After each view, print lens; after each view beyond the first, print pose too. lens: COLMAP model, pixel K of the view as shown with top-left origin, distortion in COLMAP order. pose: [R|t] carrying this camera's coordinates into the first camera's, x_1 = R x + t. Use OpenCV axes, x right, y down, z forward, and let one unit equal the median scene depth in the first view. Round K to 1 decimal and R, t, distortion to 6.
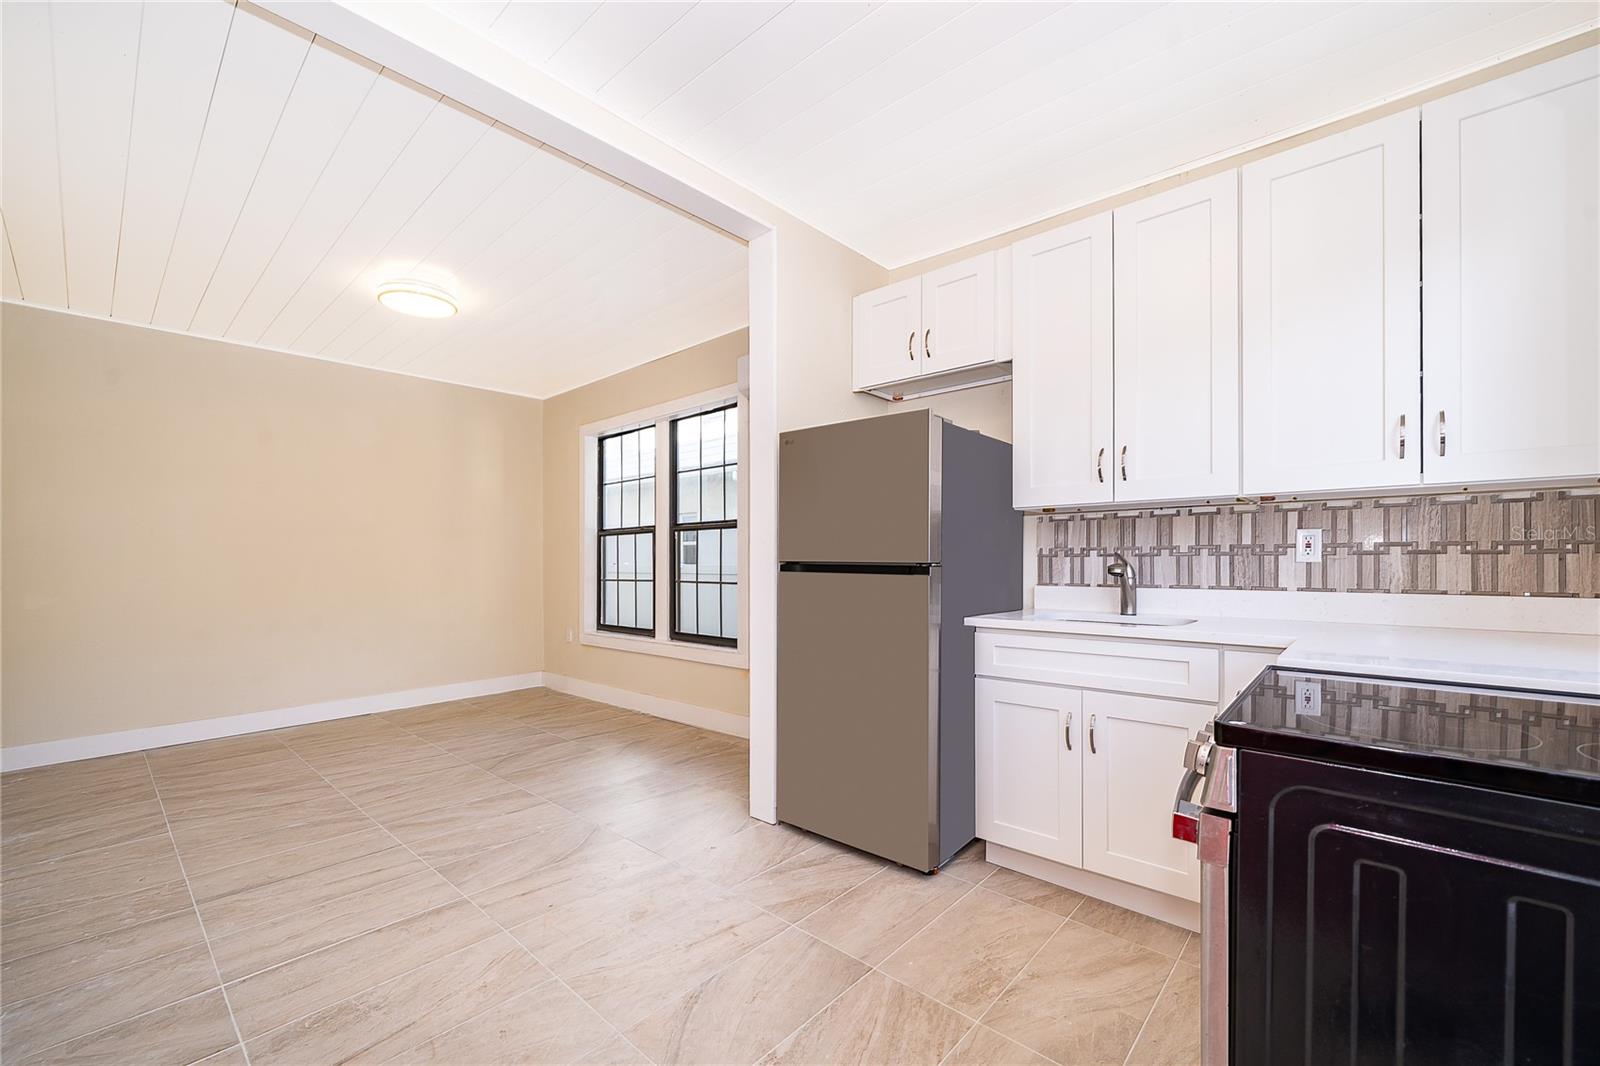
lens RADIAL K [[647.4, 0, 798.1], [0, 647.4, 563.0], [0, 0, 1]] dist [-0.000319, -0.000070]
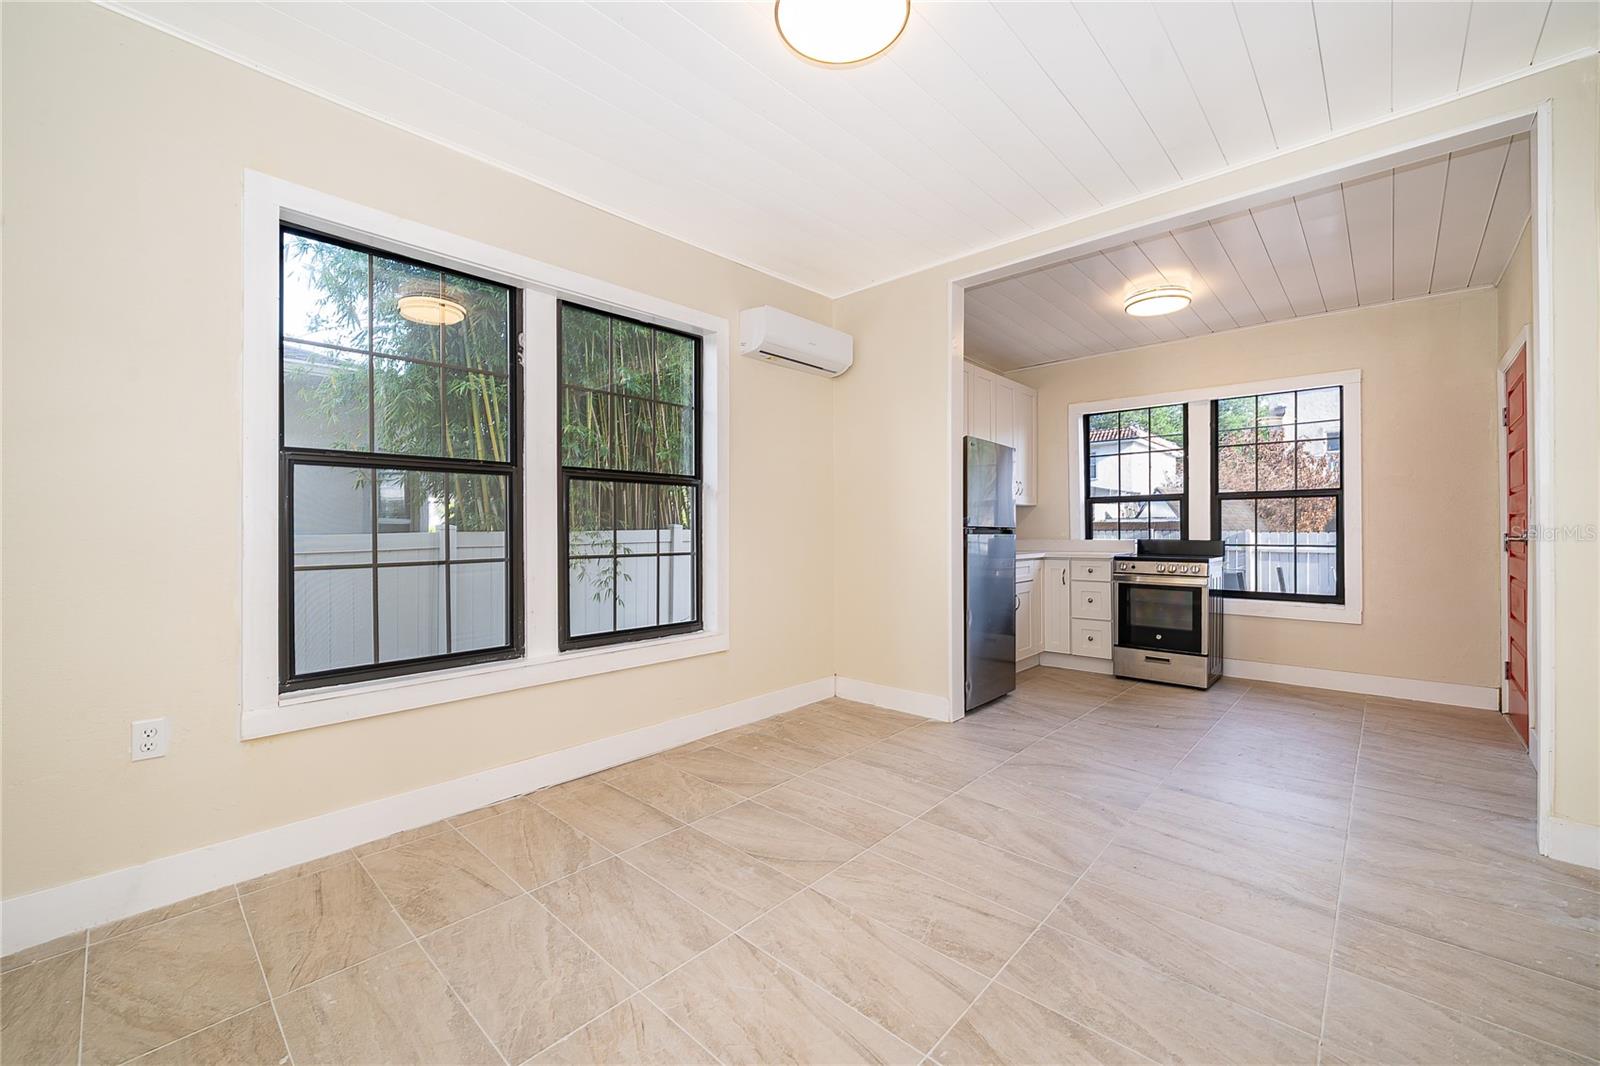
lens RADIAL K [[637.4, 0, 800.0], [0, 637.4, 533.0], [0, 0, 1]] dist [-0.001224, -0.000082]
pose [[0.011504, 0.001468, 0.999933, -1.408804], [0.005793, 0.999982, -0.001534, 0.012446], [-0.999917, 0.005810, 0.011495, 1.341252]]
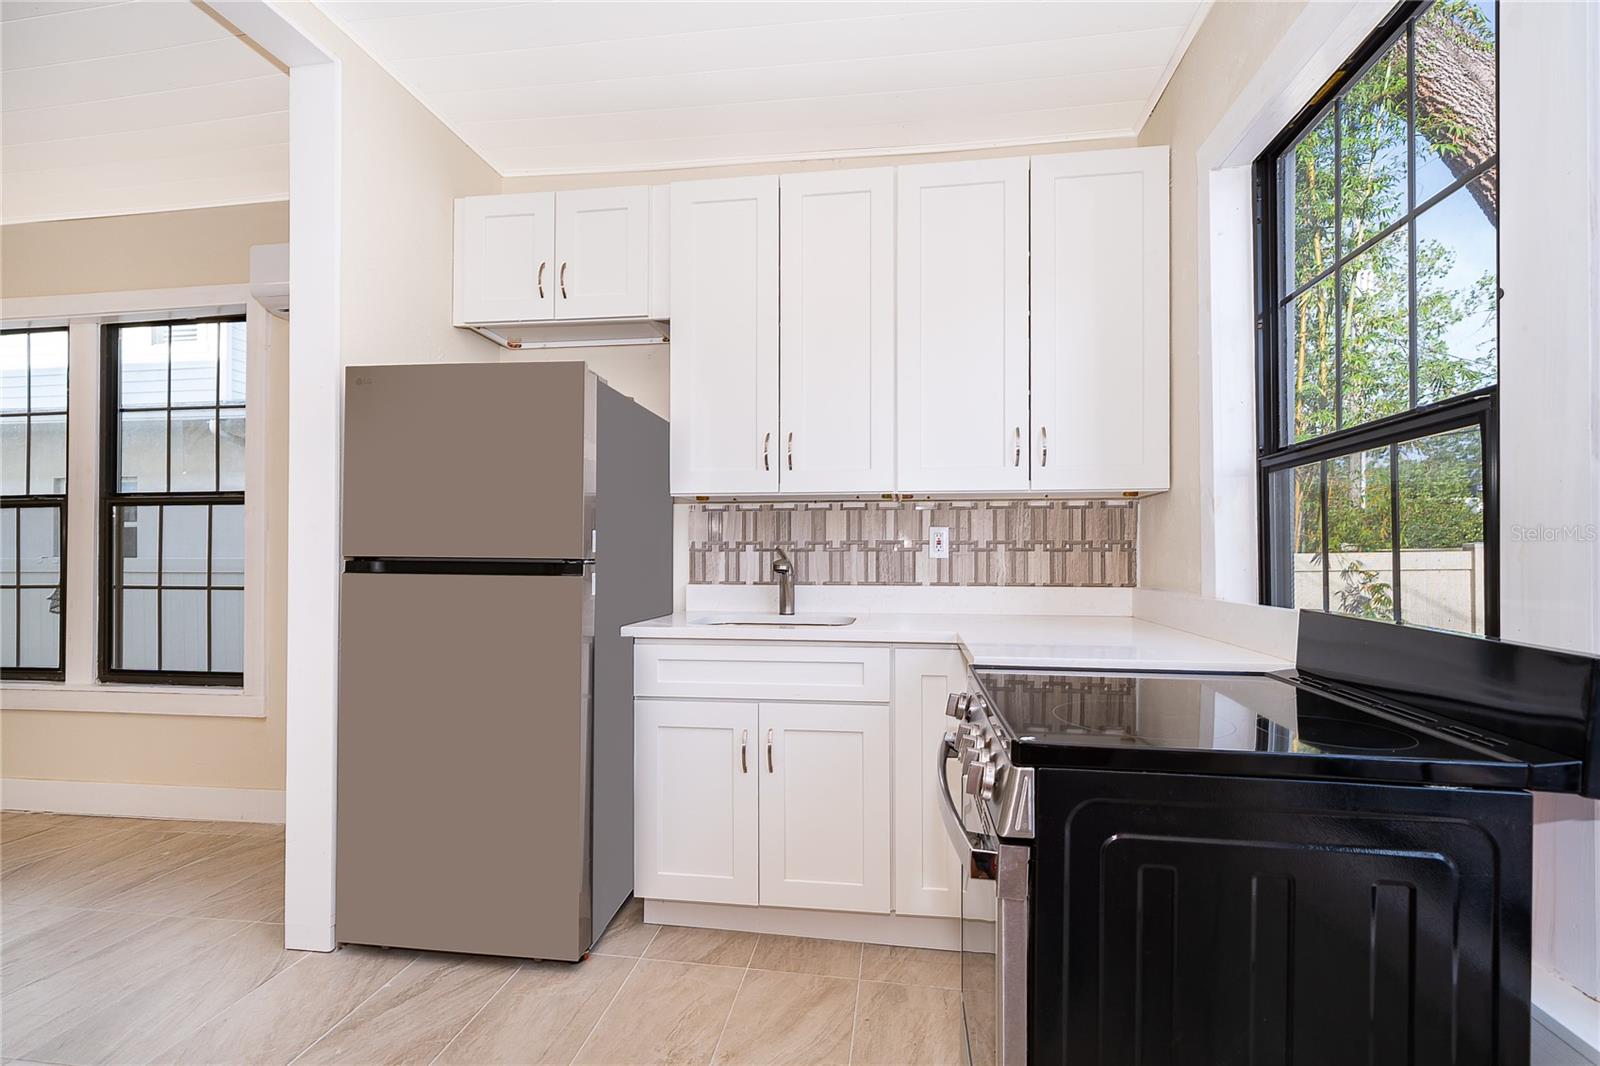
lens RADIAL K [[735.1, 0, 795.5], [0, 735.1, 549.5], [0, 0, 1]] dist [0.002427, 0.000900]
pose [[0.834918, 0.006100, 0.550340, -0.058201], [-0.001606, 0.999961, -0.008648, -0.003866], [-0.550372, 0.006337, 0.834896, 0.102663]]
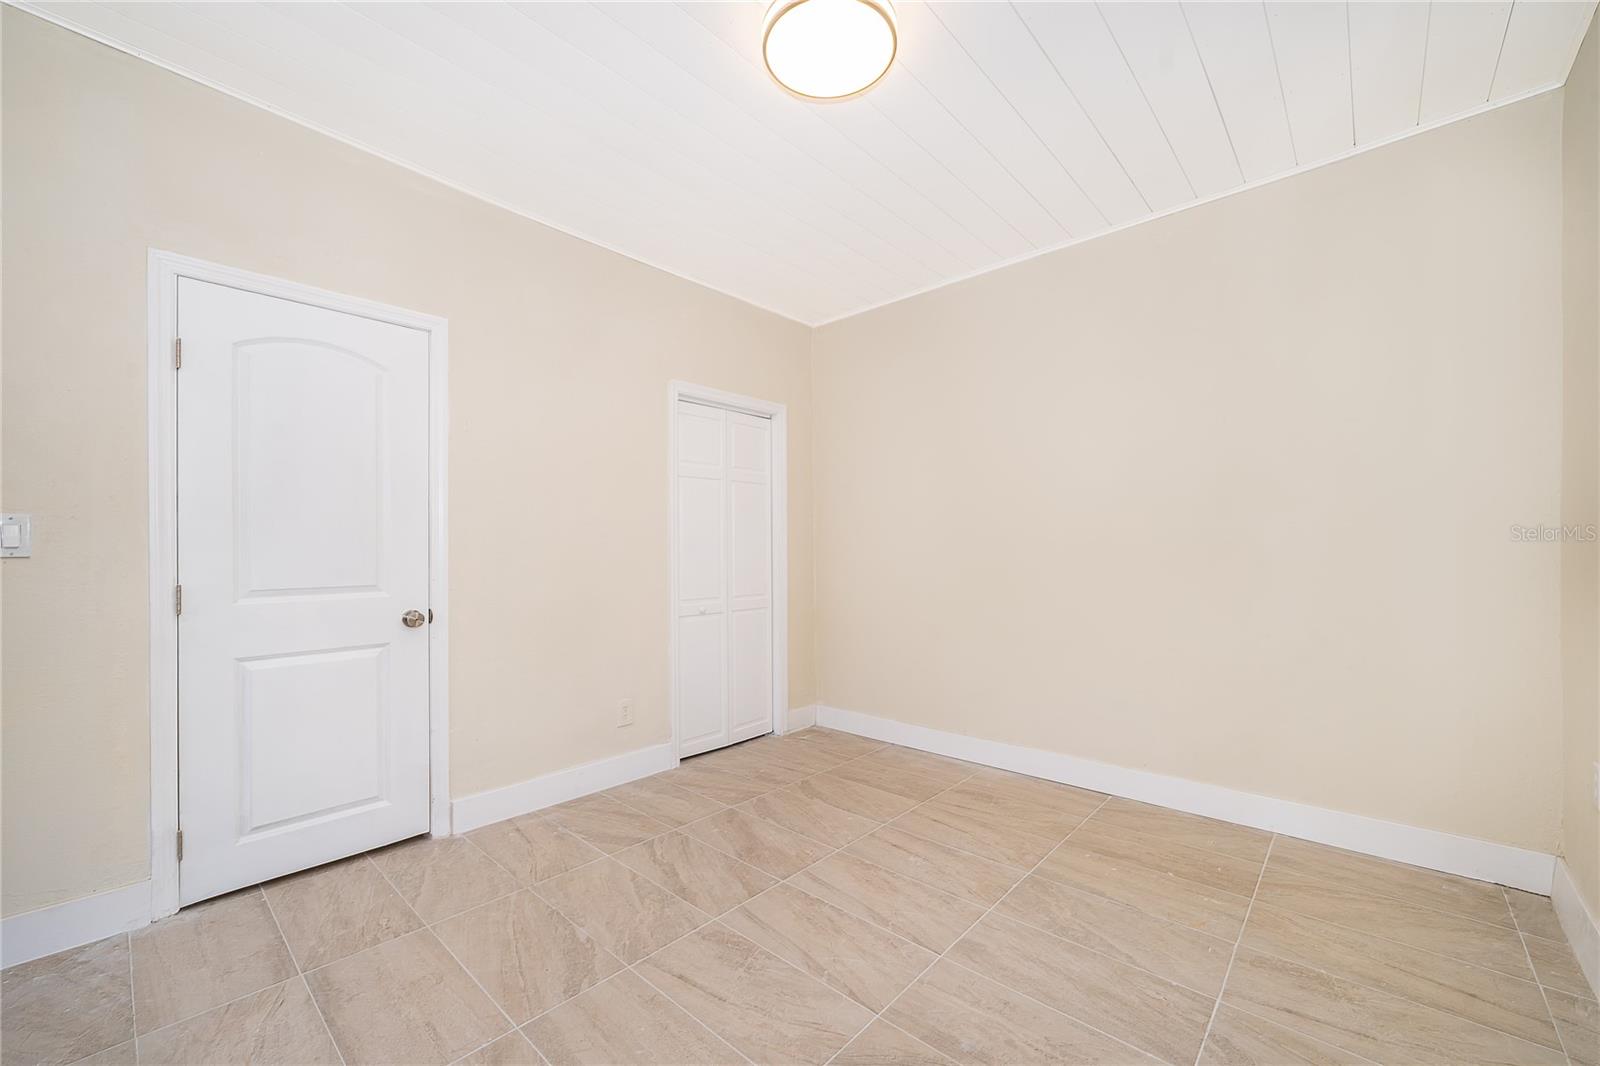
lens RADIAL K [[637.3, 0, 799.7], [0, 637.3, 549.5], [0, 0, 1]] dist [-0.000505, -0.000064]
pose [[0.000038, 0.007227, -0.999974, -0.104968], [0.001328, 0.999973, 0.007227, -0.006820], [0.999999, -0.001328, 0.000028, 1.271377]]
